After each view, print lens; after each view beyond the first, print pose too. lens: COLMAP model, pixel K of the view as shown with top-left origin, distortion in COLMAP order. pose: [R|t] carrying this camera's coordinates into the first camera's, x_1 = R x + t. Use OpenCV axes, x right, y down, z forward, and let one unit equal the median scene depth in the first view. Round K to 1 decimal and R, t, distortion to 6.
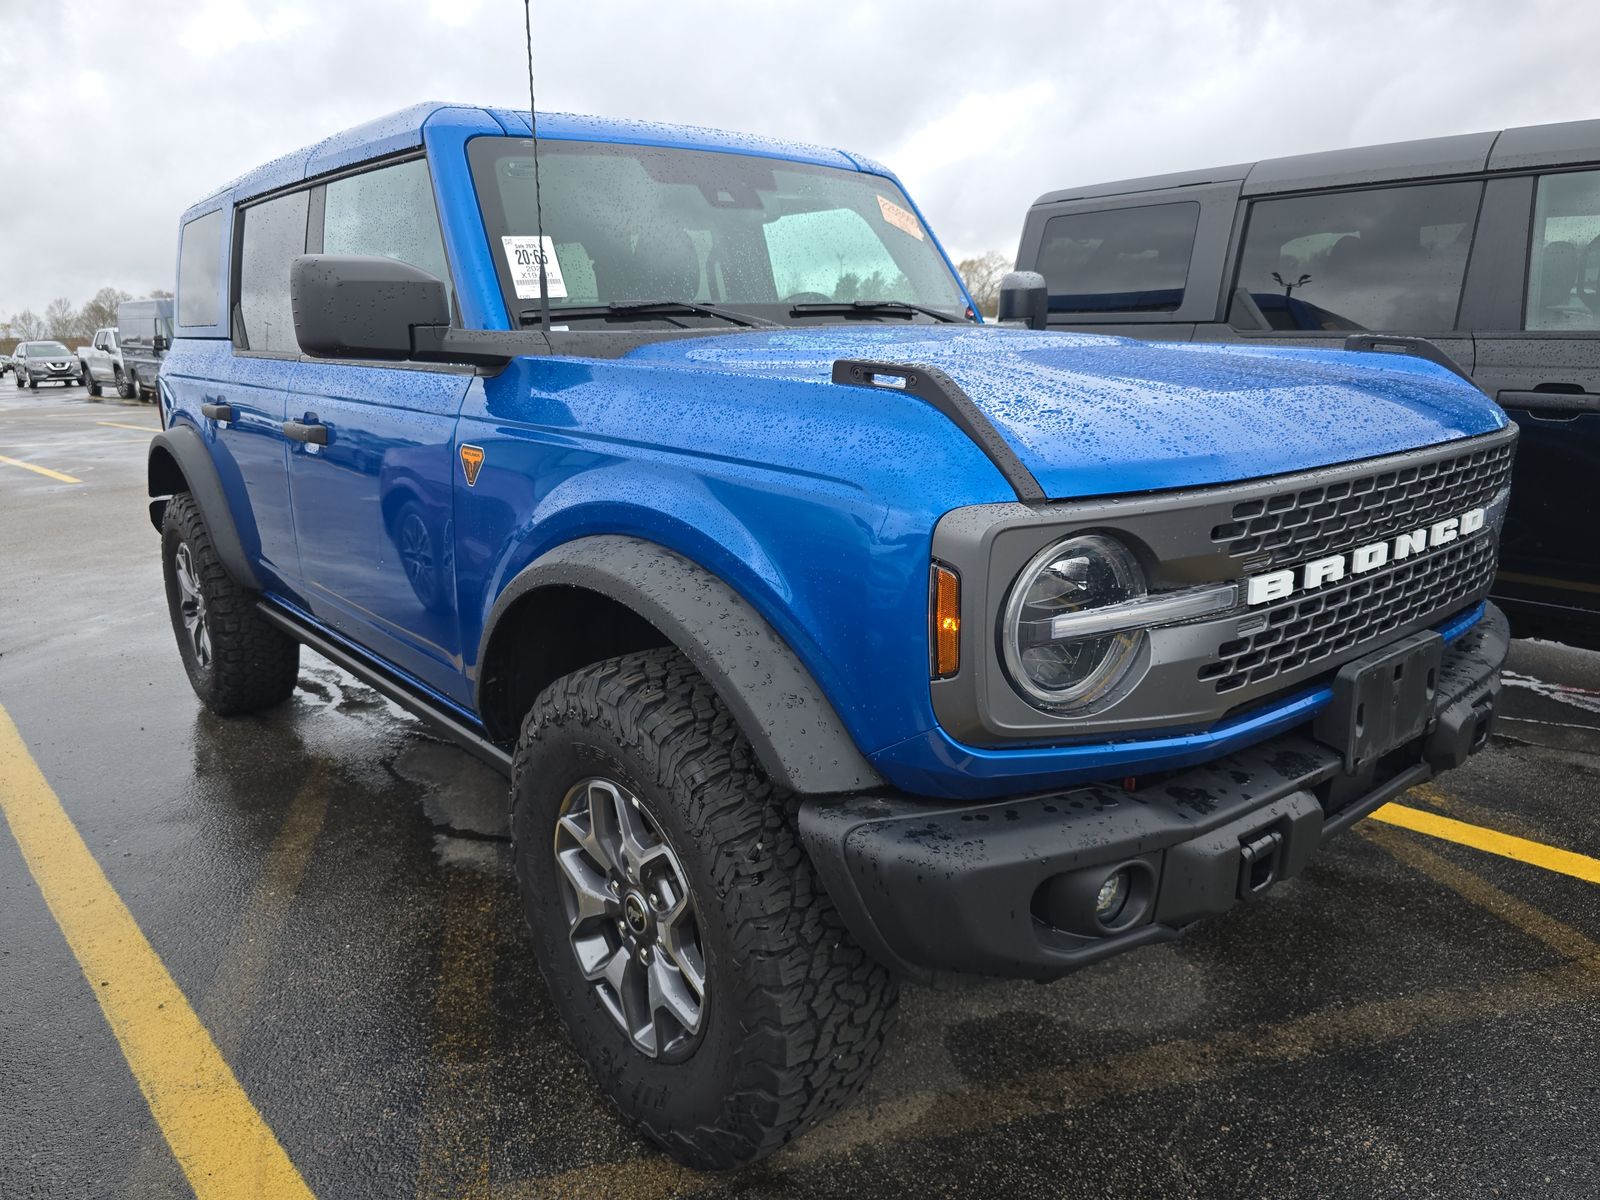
lens RADIAL K [[1095.8, 0, 800.0], [0, 1095.8, 600.0], [0, 0, 1]] dist [0.027614, -0.001892]
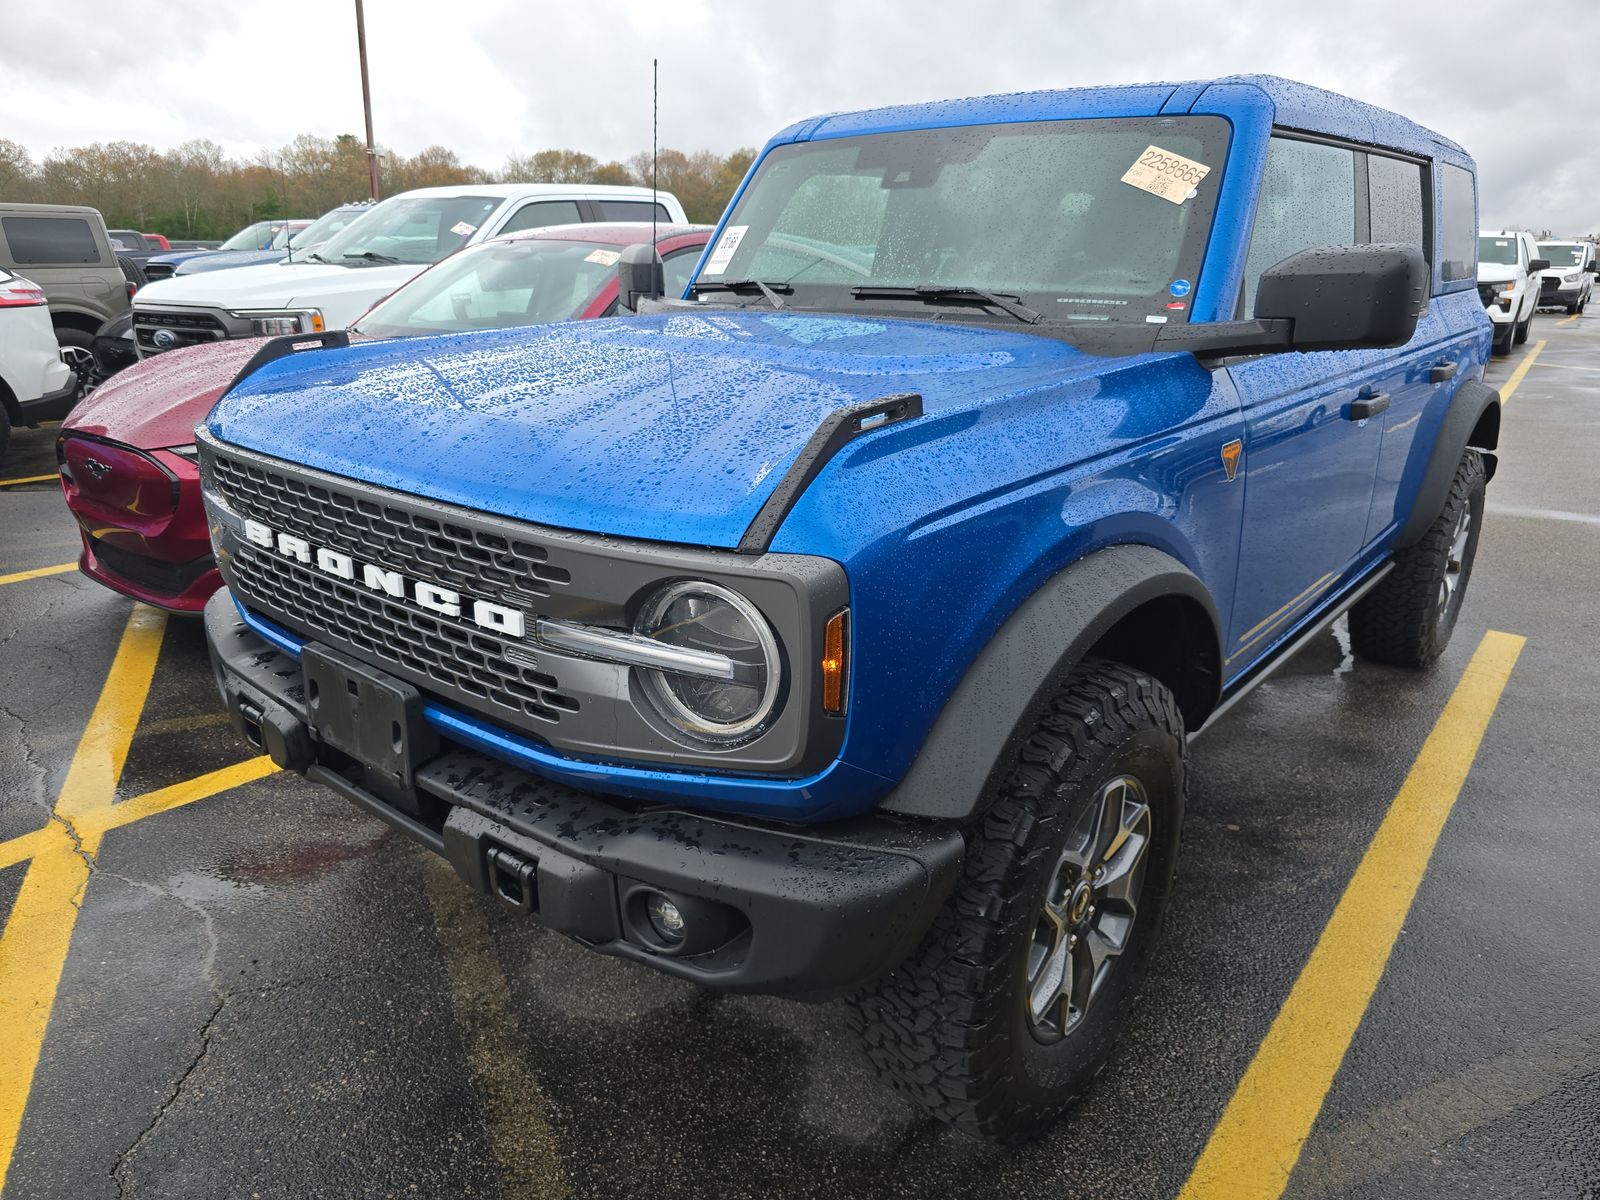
lens RADIAL K [[1095.8, 0, 800.0], [0, 1095.8, 600.0], [0, 0, 1]] dist [0.027614, -0.001892]
pose [[0.165305, 0.319839, -0.932940, 1.324963], [-0.247353, 0.929165, 0.274717, -0.340366], [0.954720, 0.185354, 0.232709, 0.978904]]
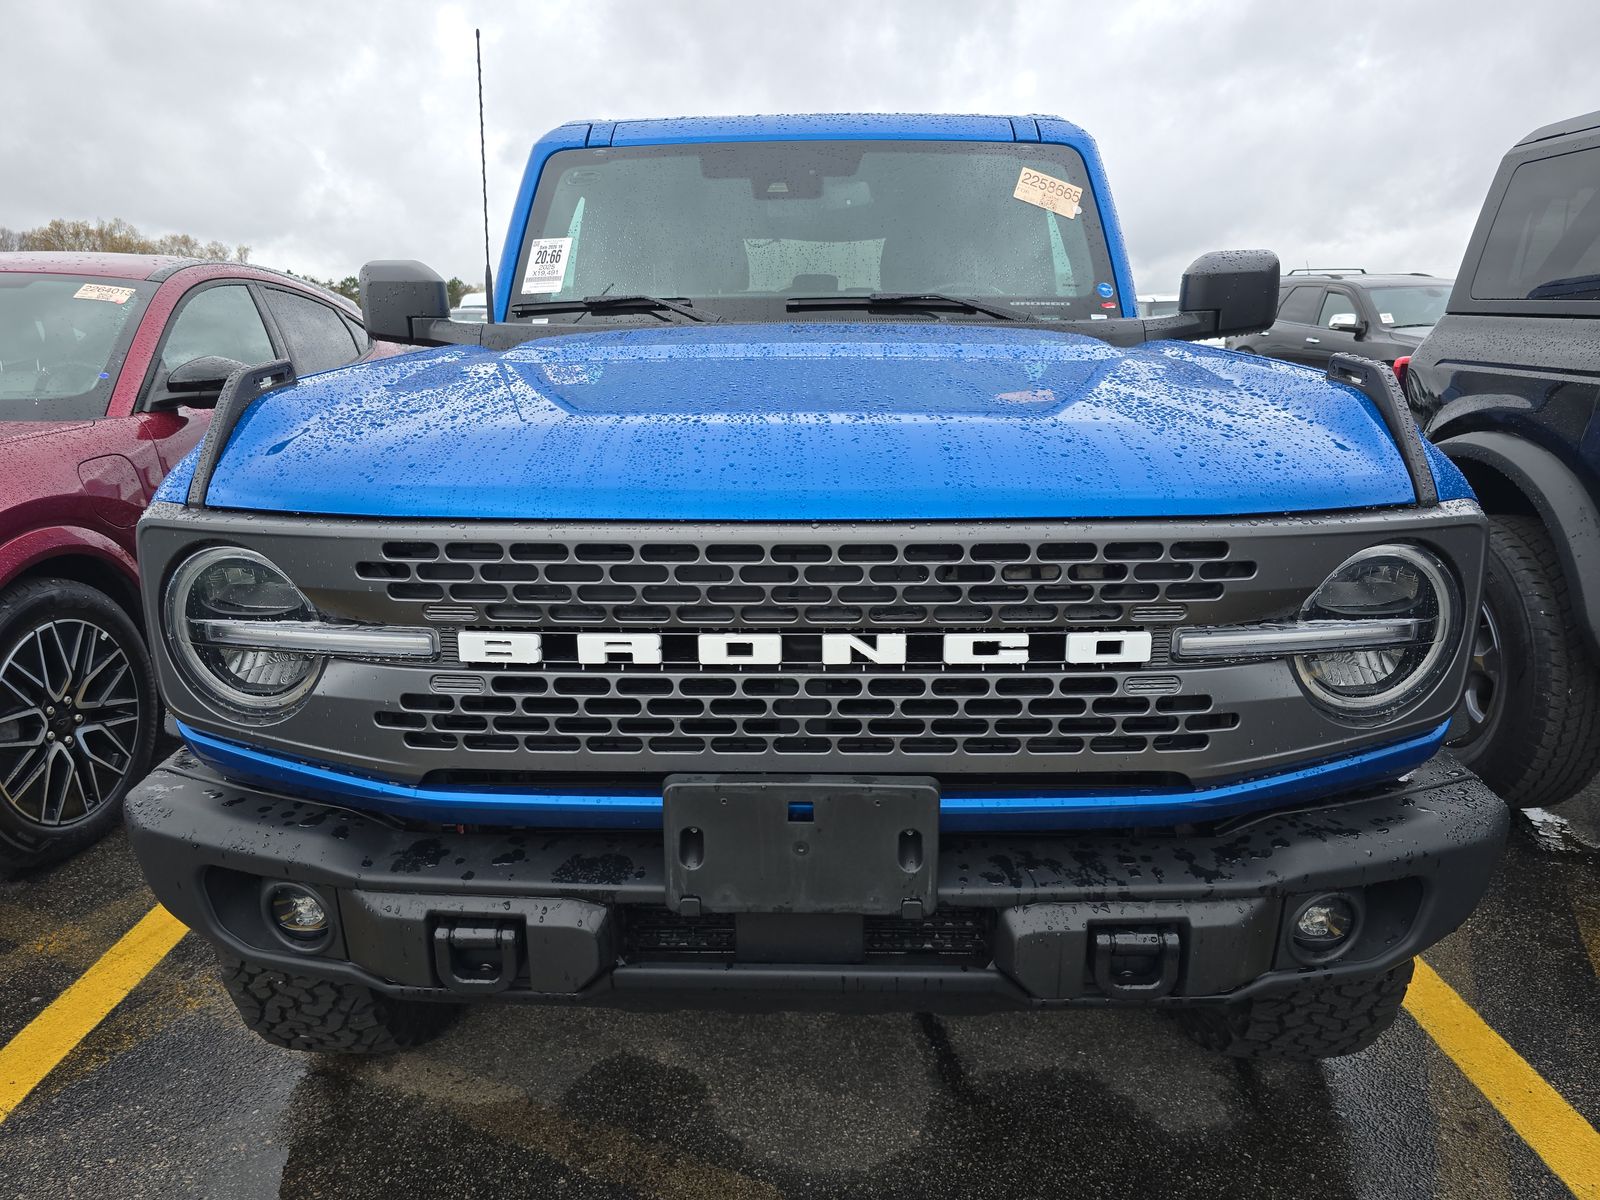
lens RADIAL K [[1081.8, 0, 800.0], [0, 1081.8, 600.0], [0, 0, 1]] dist [0.029852, -0.003180]
pose [[0.746684, 0.181850, -0.639839, 0.843756], [-0.165911, 0.982419, 0.085599, -0.118528], [0.644156, 0.042241, 0.763727, 0.374576]]
